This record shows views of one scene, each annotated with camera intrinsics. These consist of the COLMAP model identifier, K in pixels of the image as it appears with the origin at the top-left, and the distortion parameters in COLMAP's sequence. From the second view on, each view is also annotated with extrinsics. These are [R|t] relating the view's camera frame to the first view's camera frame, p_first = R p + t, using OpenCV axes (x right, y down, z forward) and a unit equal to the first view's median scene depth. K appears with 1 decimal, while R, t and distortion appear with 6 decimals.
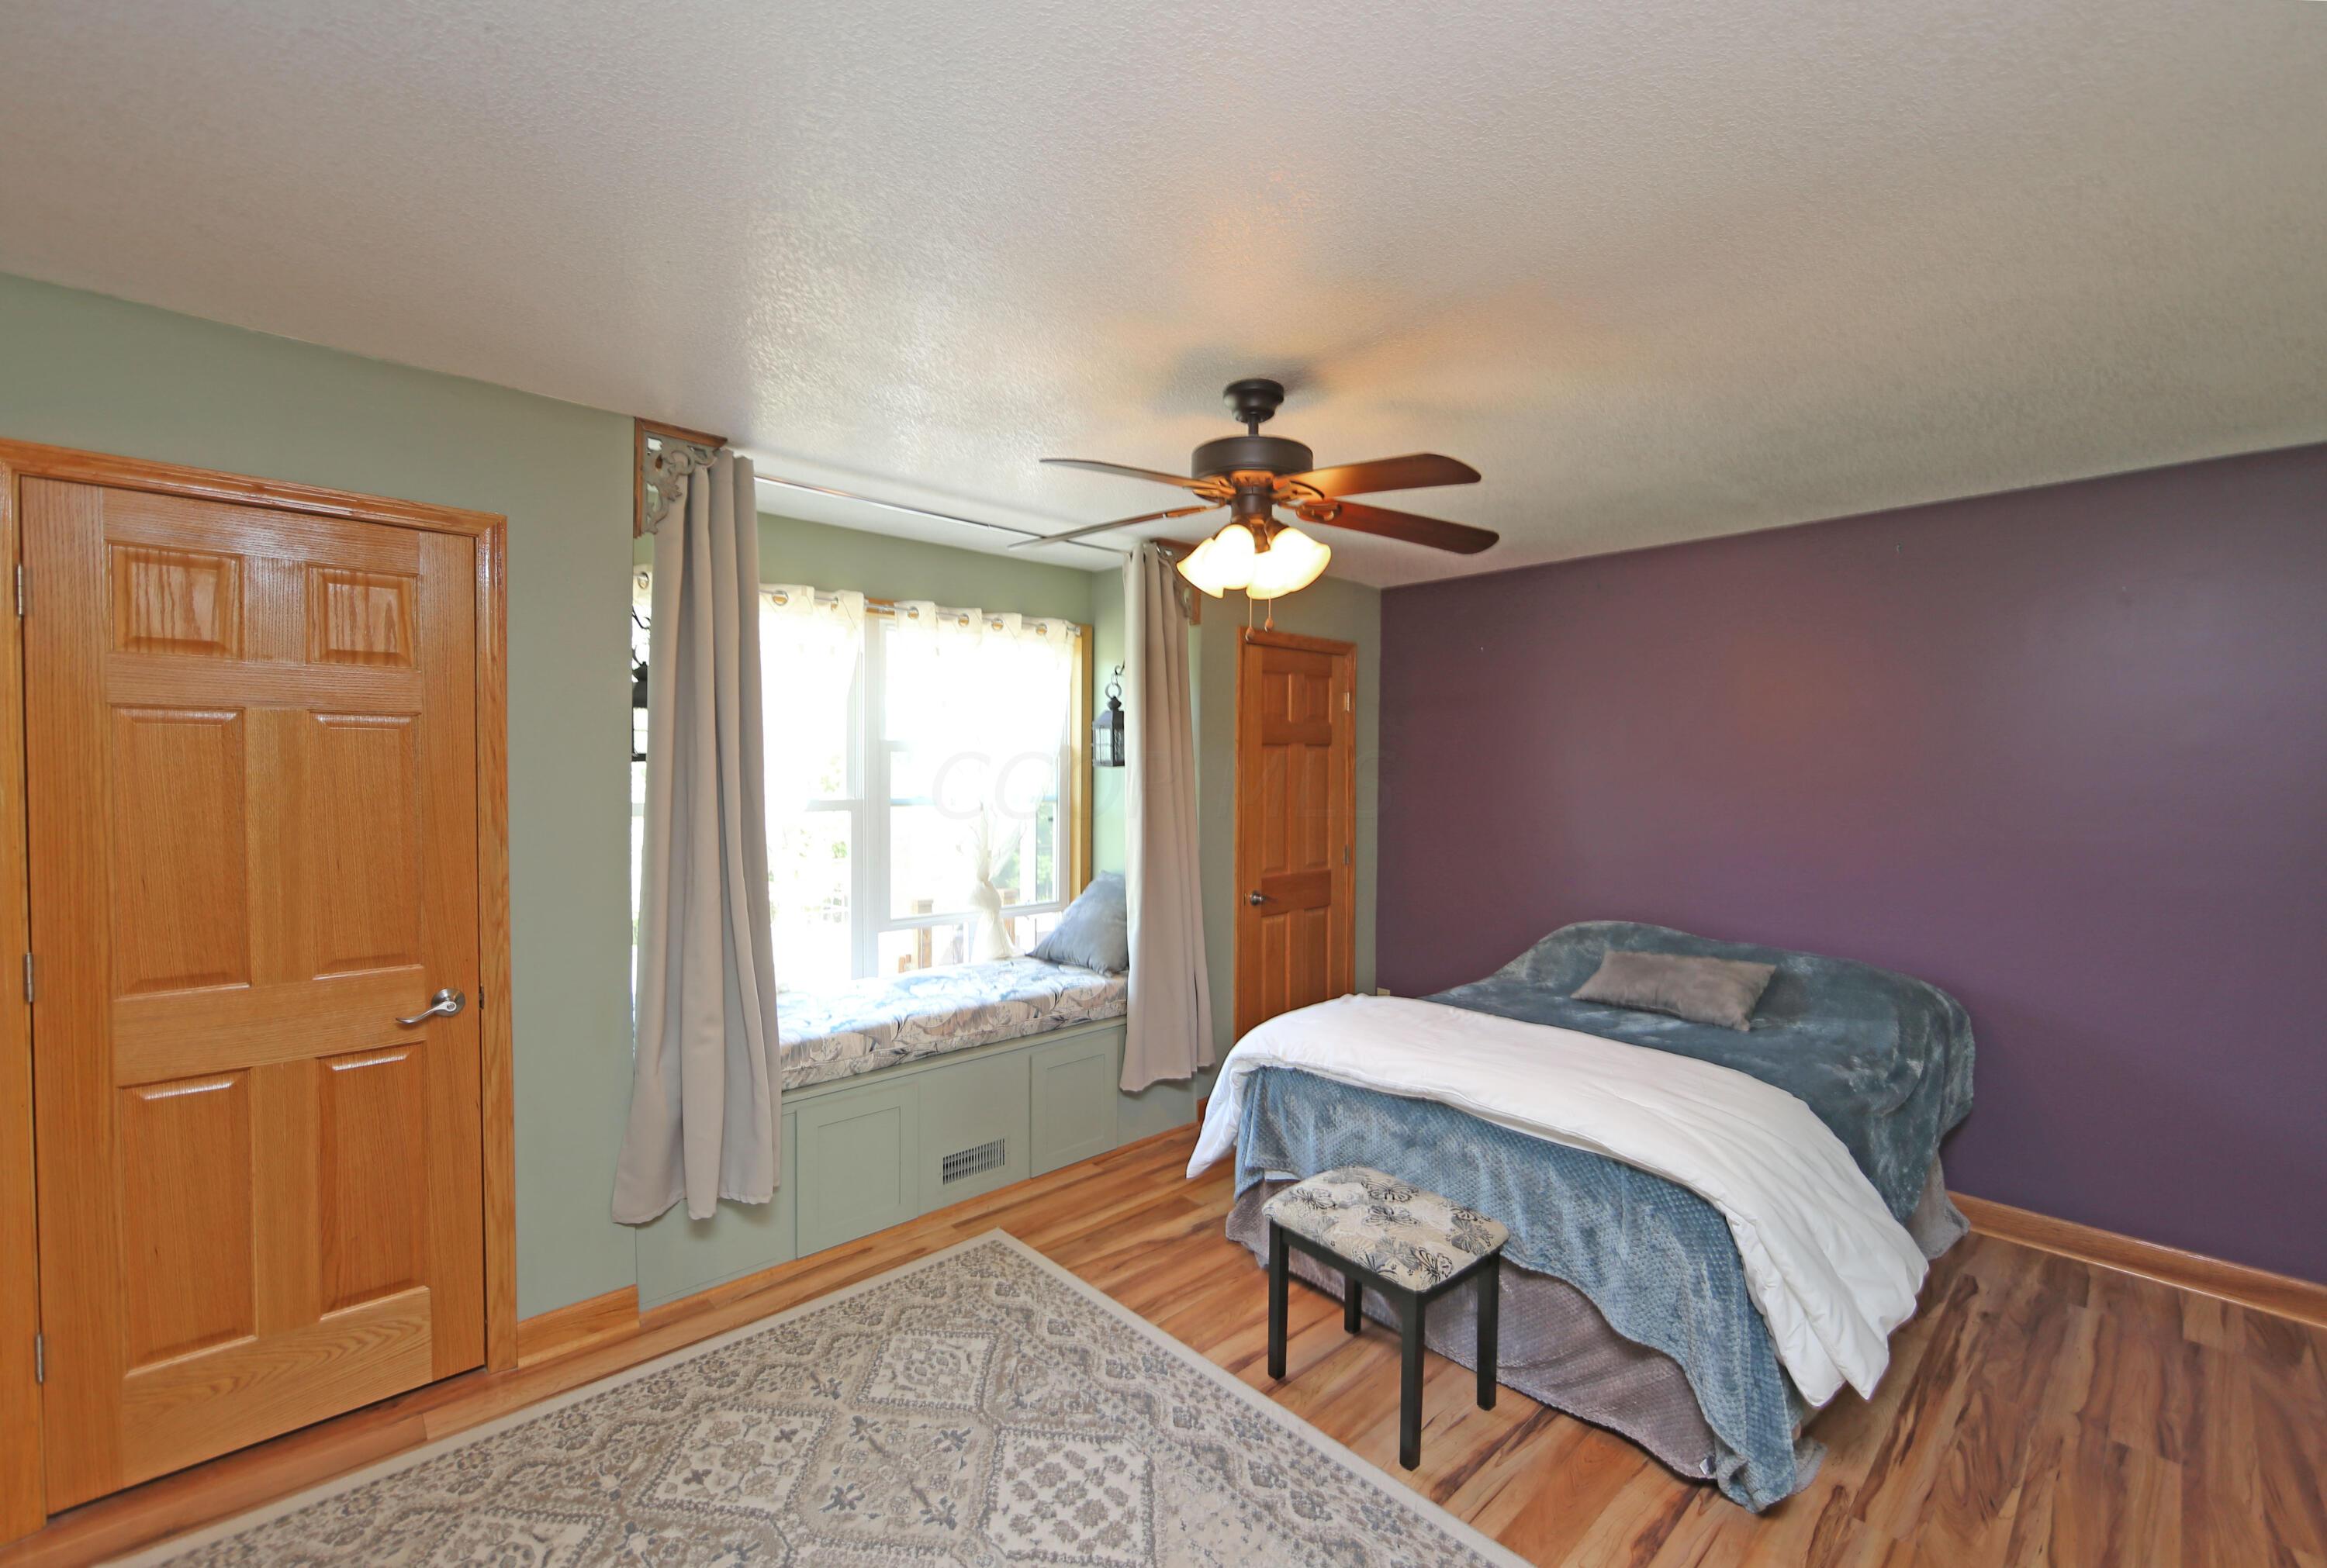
lens RADIAL K [[914.0, 0, 1186.1], [0, 914.0, 785.3], [0, 0, 1]] dist [-0.010832, 0.001148]
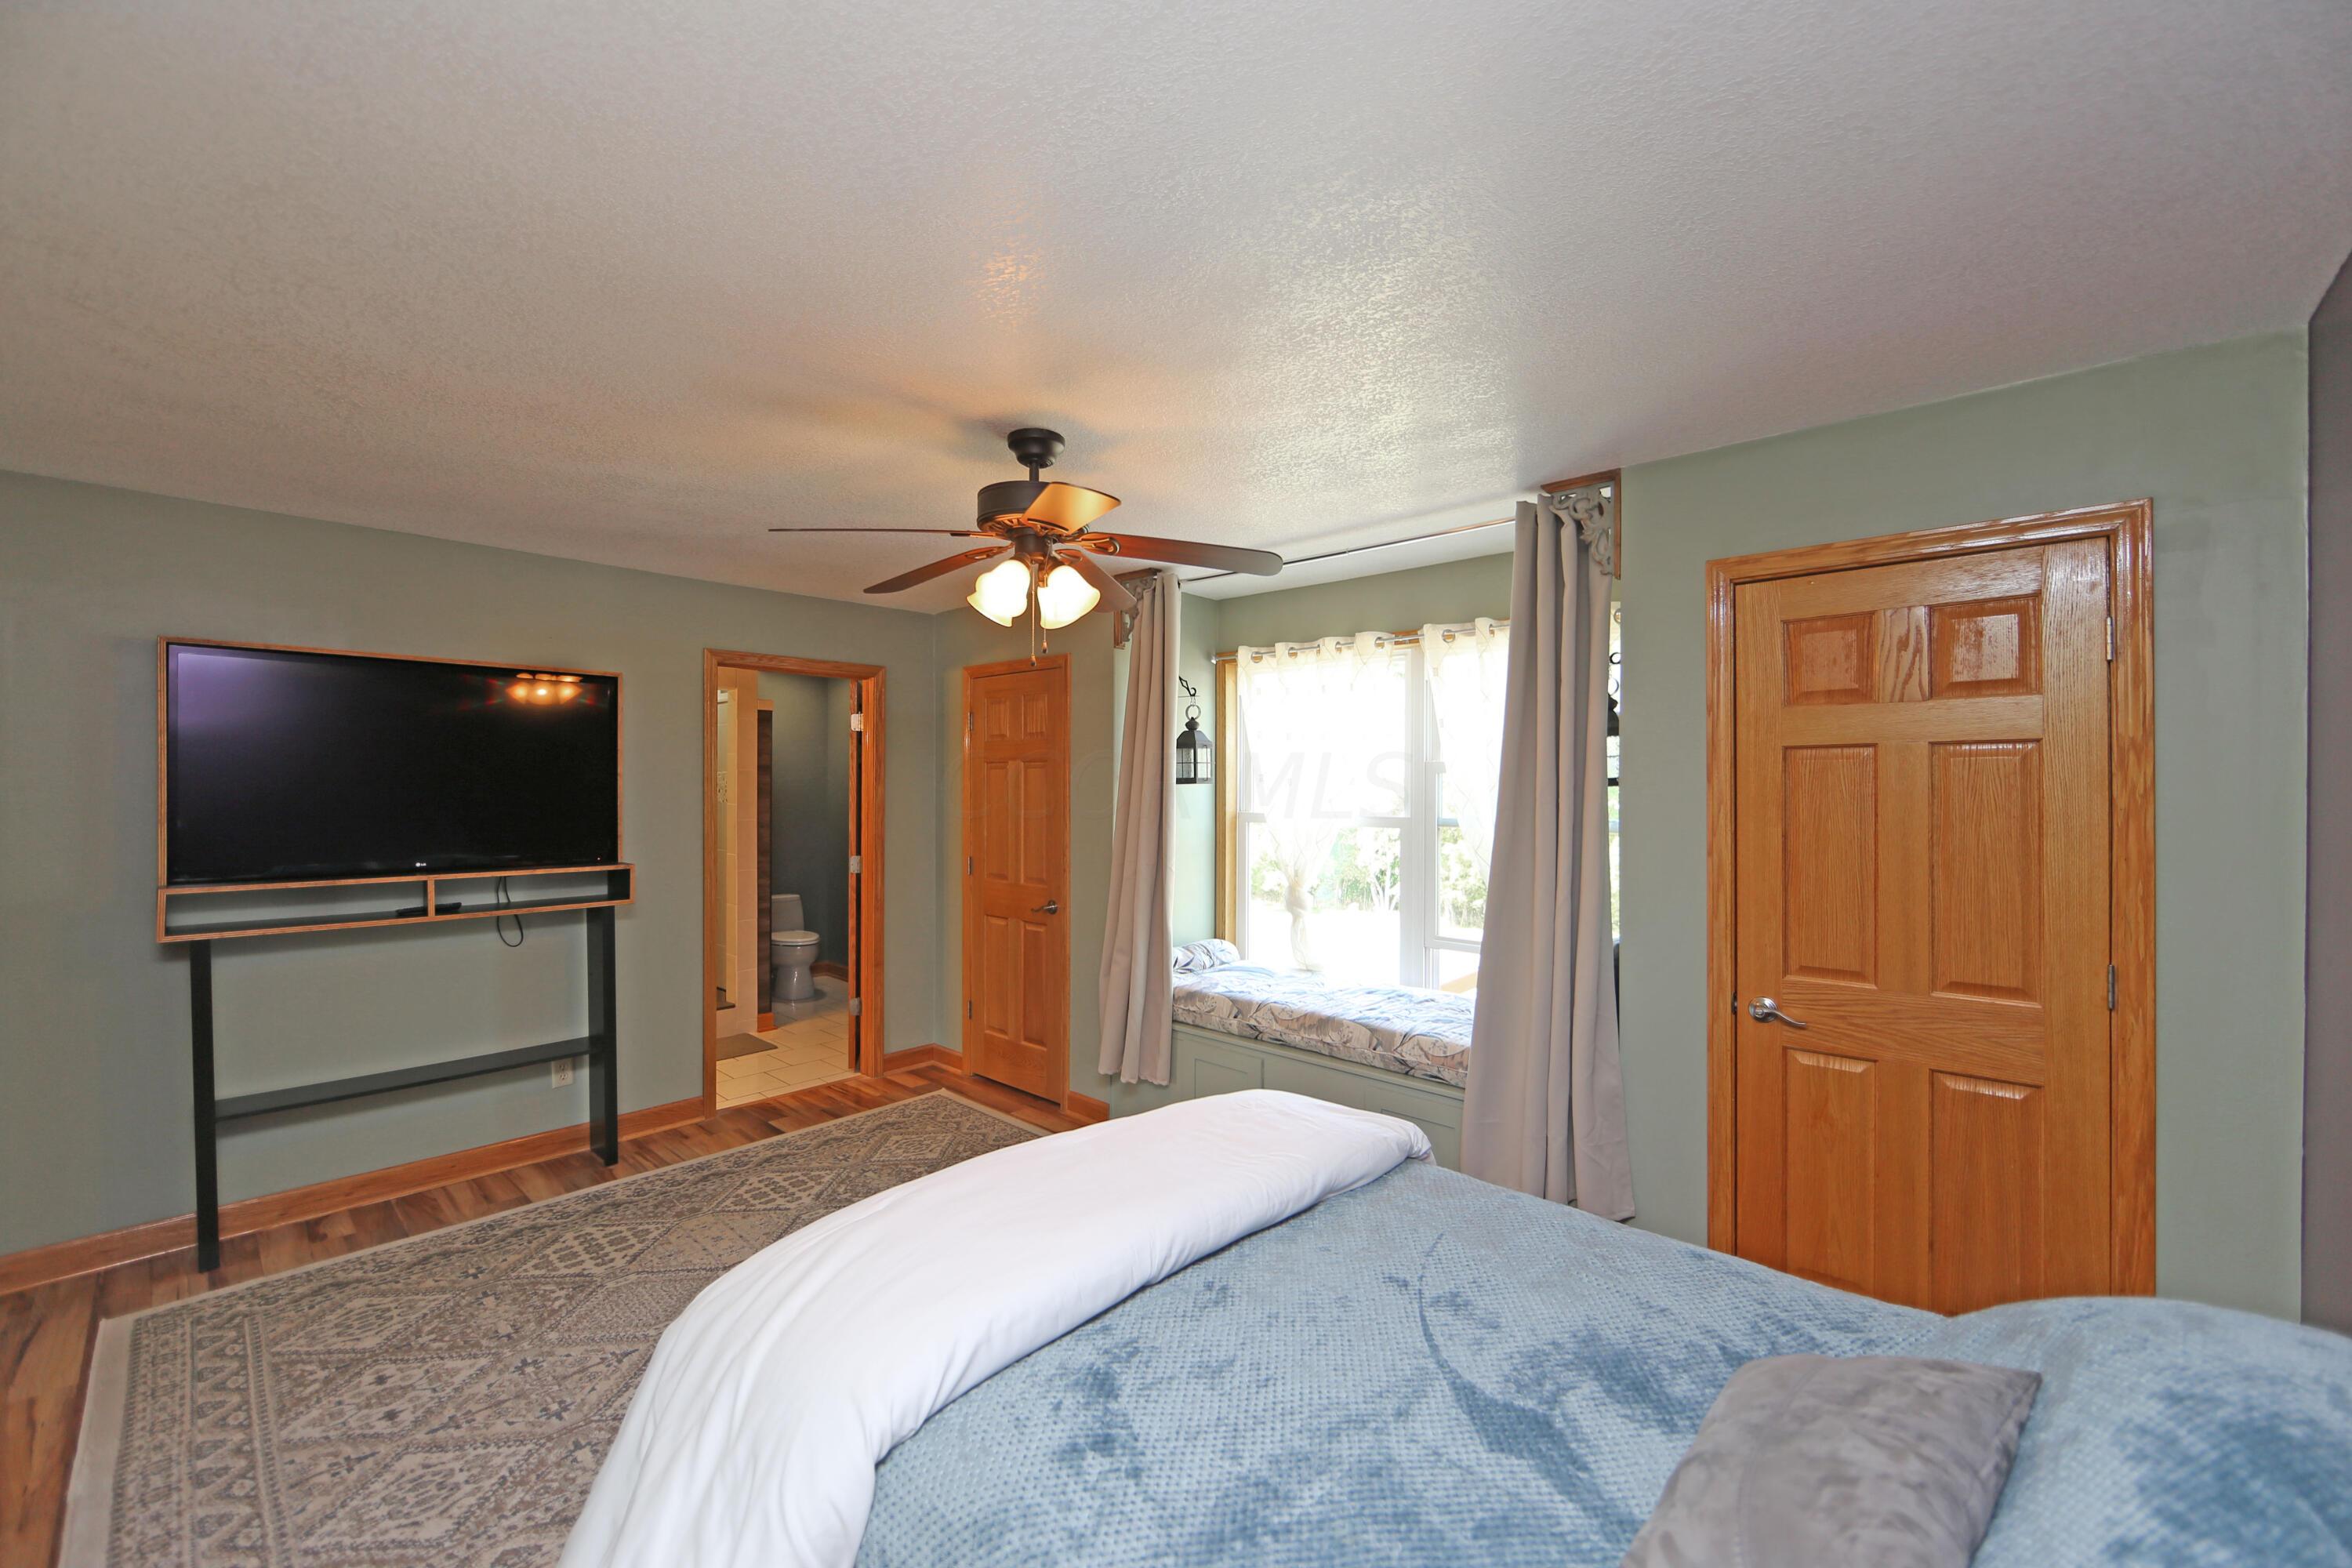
lens RADIAL K [[924.0, 0, 1198.5], [0, 924.0, 785.4], [0, 0, 1]] dist [-0.010832, 0.001148]
pose [[0.100819, -0.008478, -0.994869, 0.883583], [-0.022730, 0.999683, -0.010823, -0.007347], [0.994645, 0.023705, 0.100594, 0.810975]]
